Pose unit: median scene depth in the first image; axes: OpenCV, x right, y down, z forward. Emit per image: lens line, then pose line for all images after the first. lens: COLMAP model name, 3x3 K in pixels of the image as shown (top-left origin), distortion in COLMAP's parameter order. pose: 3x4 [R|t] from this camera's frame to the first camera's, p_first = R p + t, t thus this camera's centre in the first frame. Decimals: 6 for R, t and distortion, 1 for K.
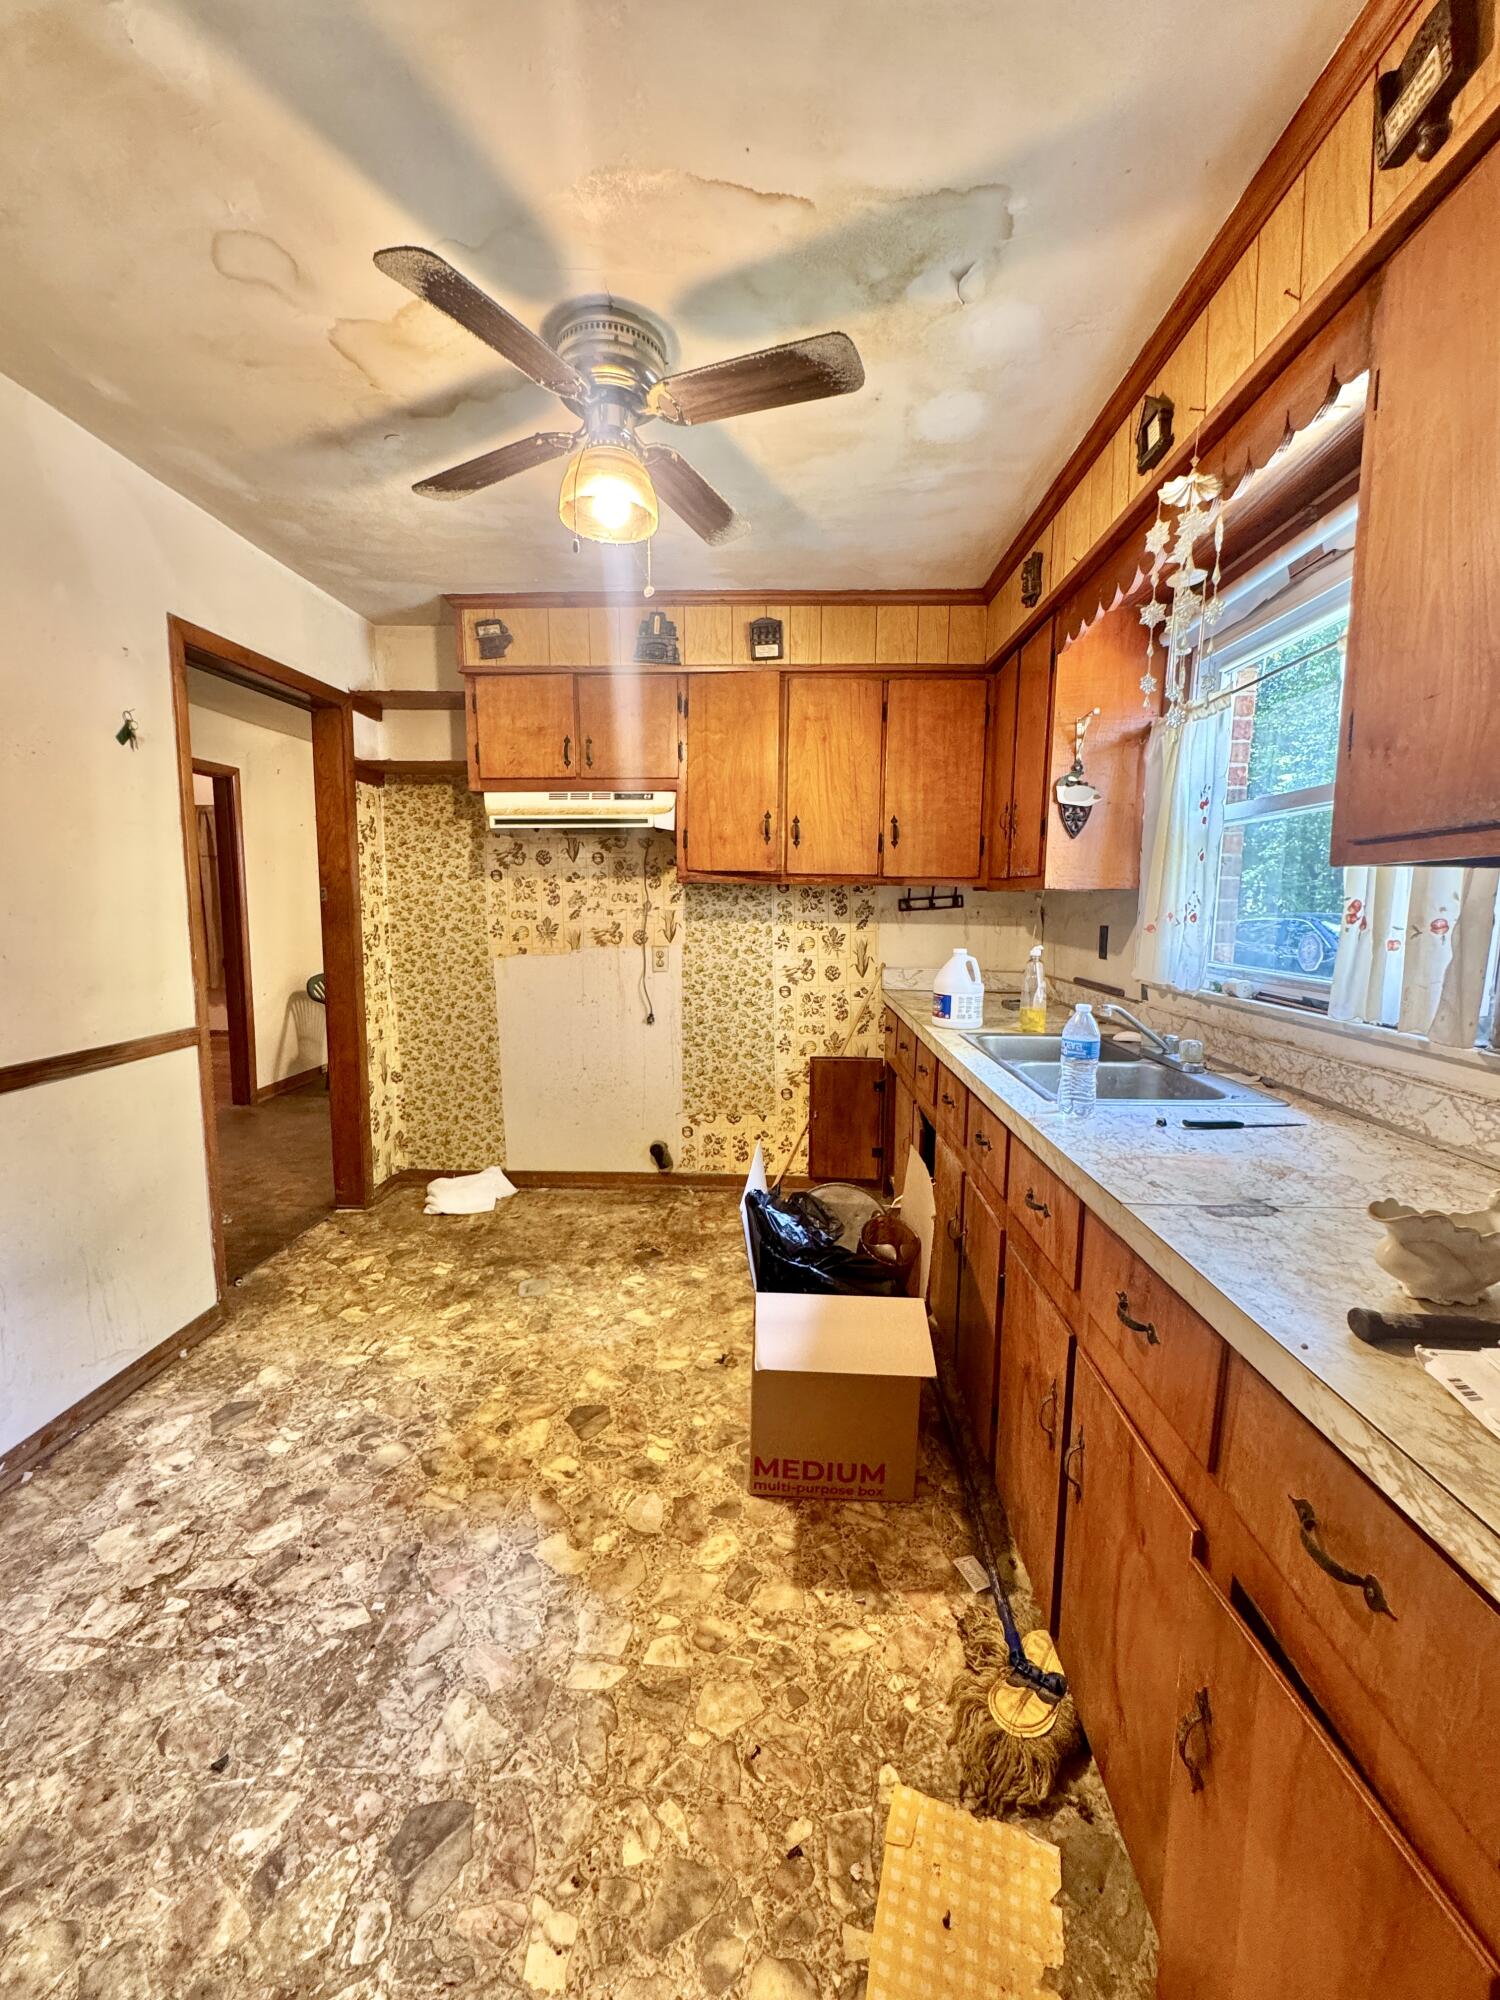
lens RADIAL K [[803.7, 0, 748.8], [0, 803.7, 998.9], [0, 0, 1]] dist [-0.005195, 0.000920]
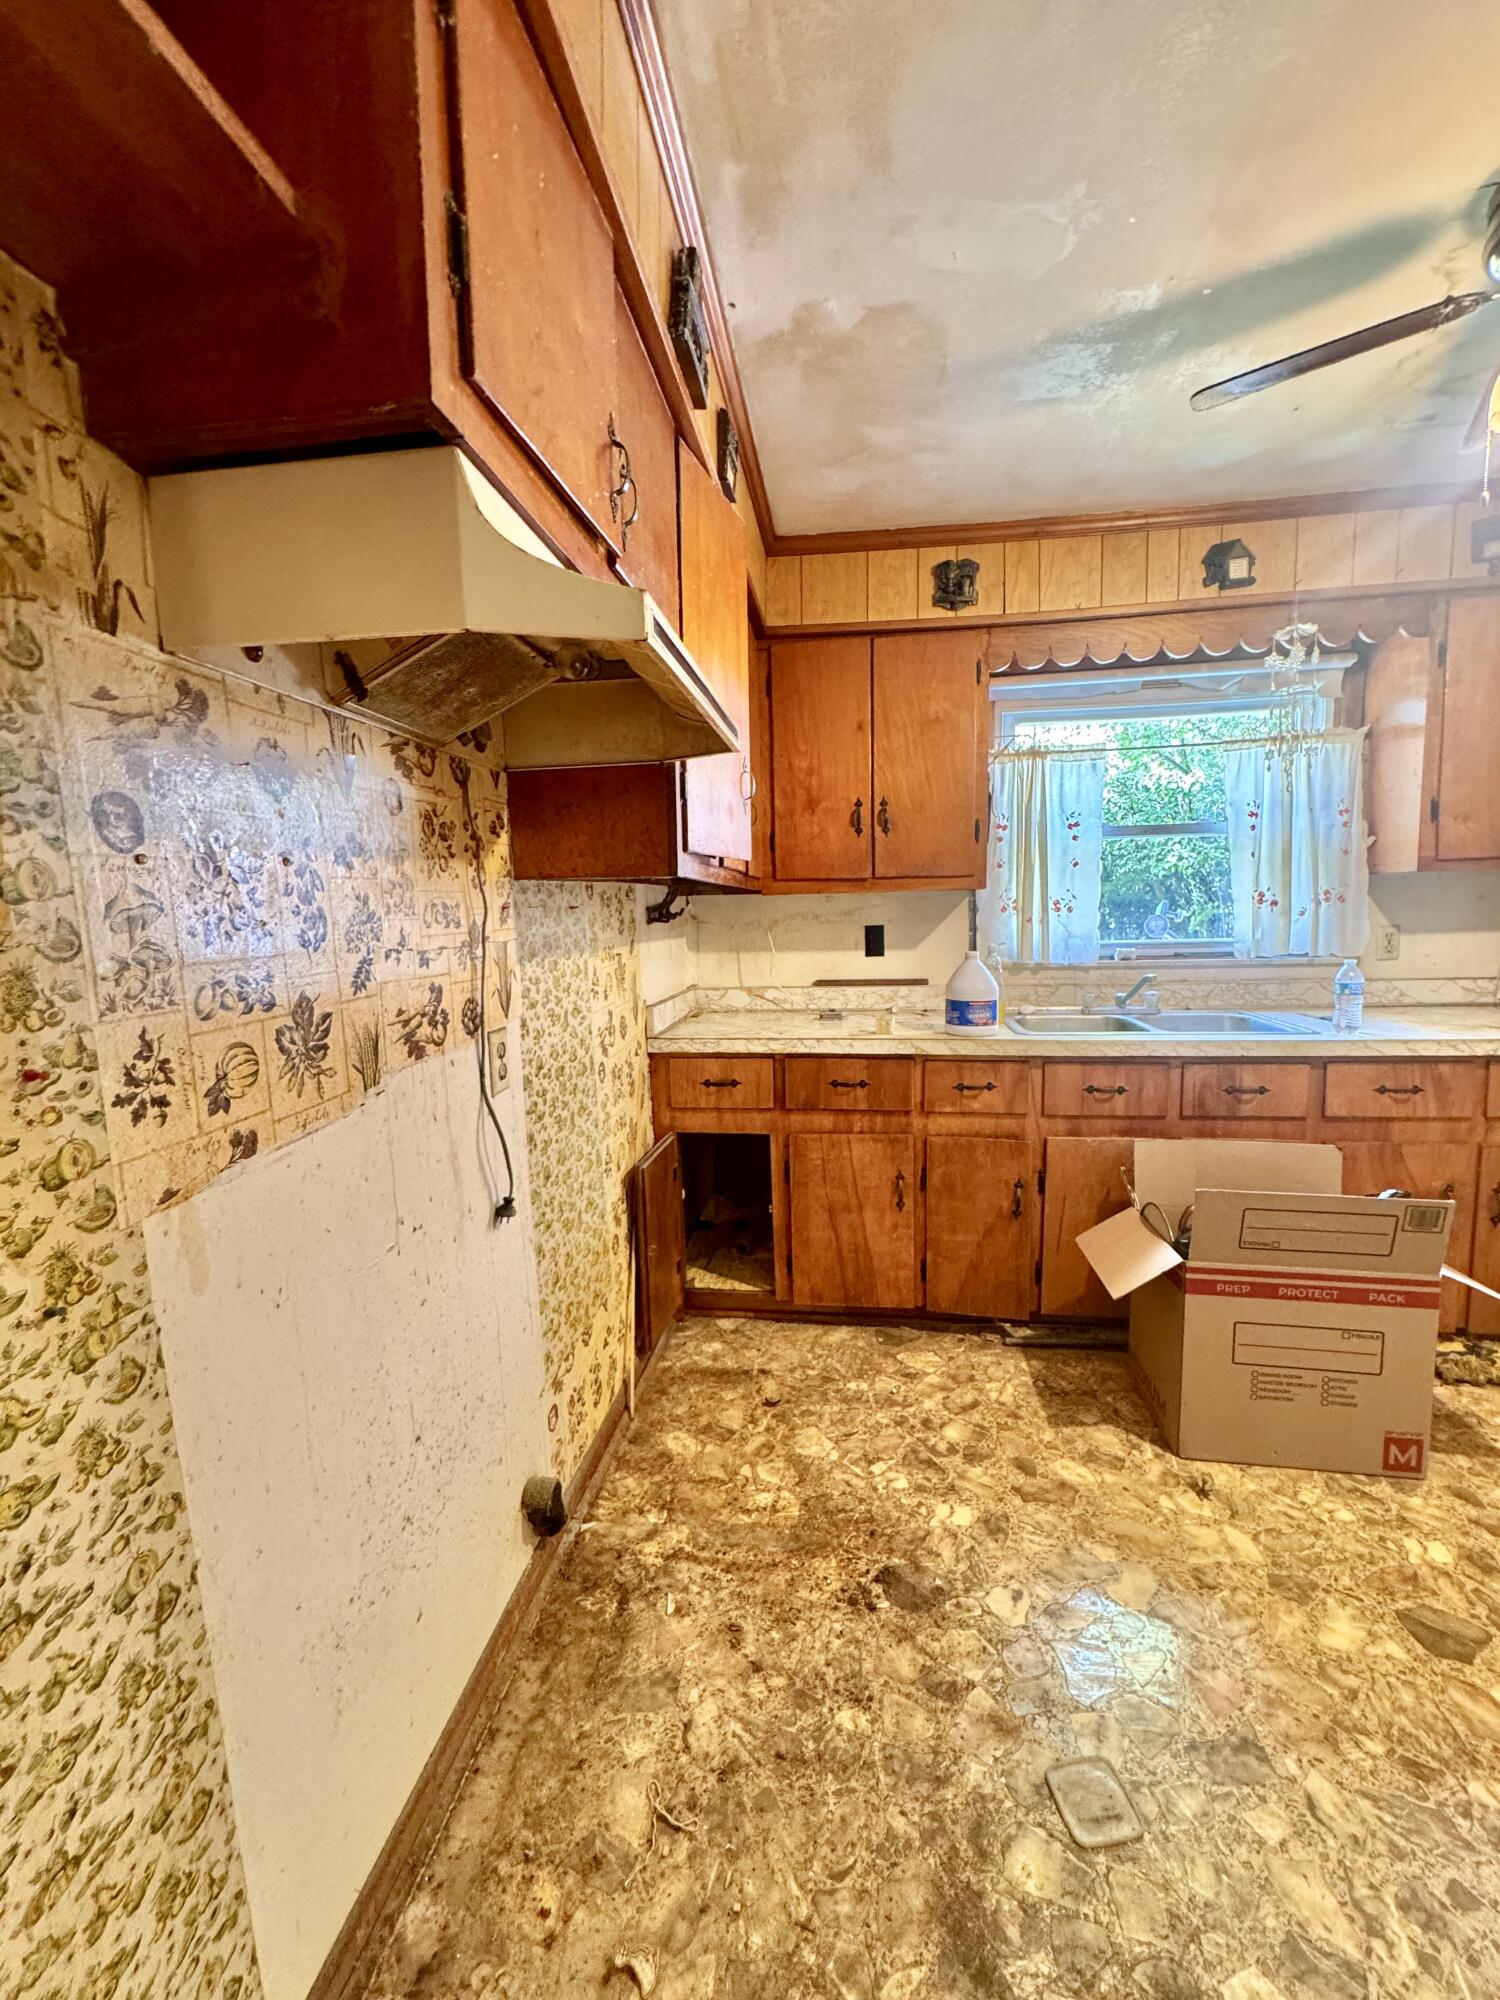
lens RADIAL K [[803.7, 0, 752.3], [0, 803.7, 998.1], [0, 0, 1]] dist [-0.005195, 0.000920]
pose [[0.097414, -0.124824, 0.987385, -0.792485], [0.148894, 0.982766, 0.109550, -0.169566], [-0.984043, 0.136344, 0.114321, 1.296058]]
